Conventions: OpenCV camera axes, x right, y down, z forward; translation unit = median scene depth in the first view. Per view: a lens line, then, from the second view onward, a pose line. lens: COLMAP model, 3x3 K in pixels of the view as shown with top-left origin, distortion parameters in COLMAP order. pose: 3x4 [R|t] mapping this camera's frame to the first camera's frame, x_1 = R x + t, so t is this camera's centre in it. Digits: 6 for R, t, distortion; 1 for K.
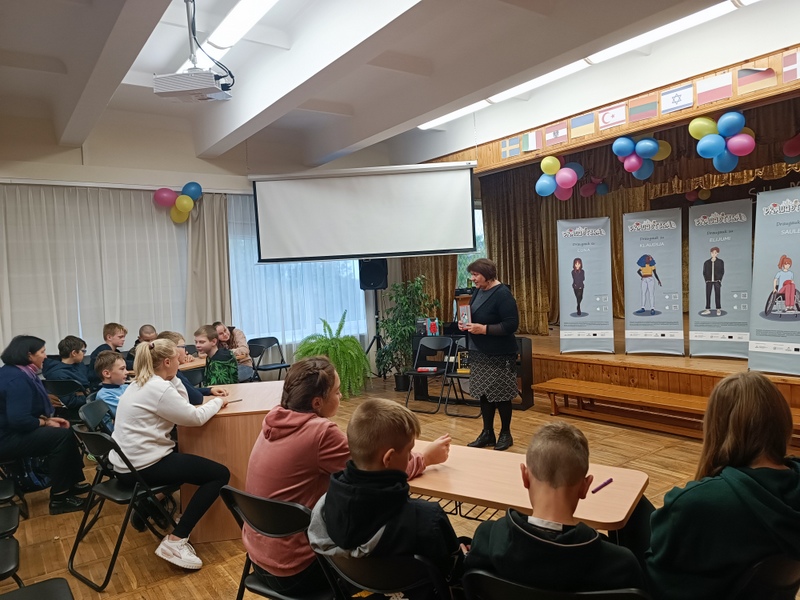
lens RADIAL K [[571.2, 0, 396.9], [0, 571.2, 297.9], [0, 0, 1]] dist [0.039617, -0.043412]
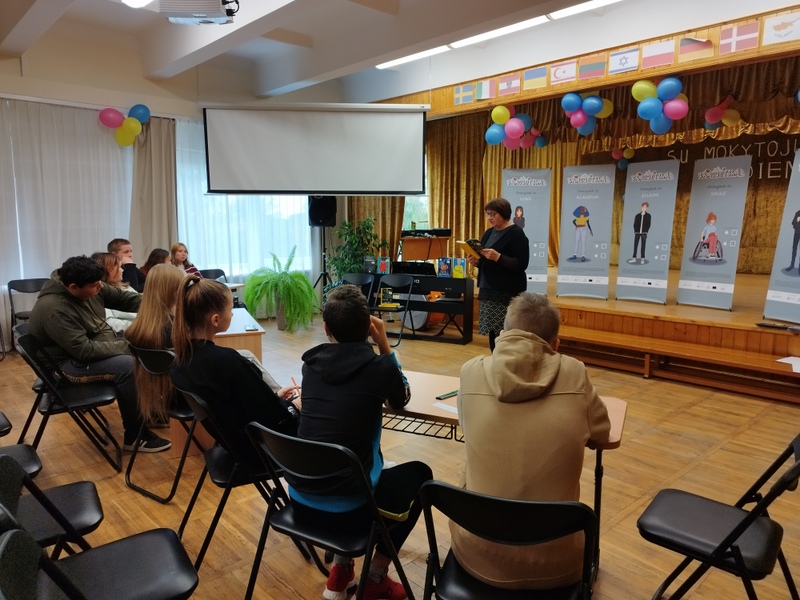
lens RADIAL K [[570.9, 0, 392.7], [0, 570.9, 296.7], [0, 0, 1]] dist [0.016048, -0.011195]
pose [[0.990844, 0.034441, 0.130546, -0.053445], [-0.046745, 0.994625, 0.092390, 0.011252], [-0.126663, -0.097646, 0.987128, -0.037414]]
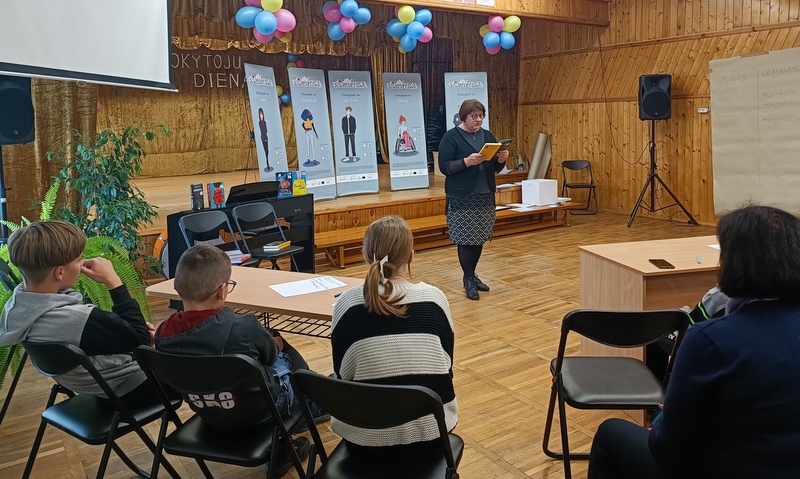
lens RADIAL K [[595.0, 0, 388.7], [0, 595.0, 203.8], [0, 0, 1]] dist [-0.020521, -0.000753]
pose [[0.026631, -0.092051, 0.995398, -0.662877], [0.053800, 0.994440, 0.090523, 0.007824], [-0.998197, 0.051141, 0.031436, 0.790495]]
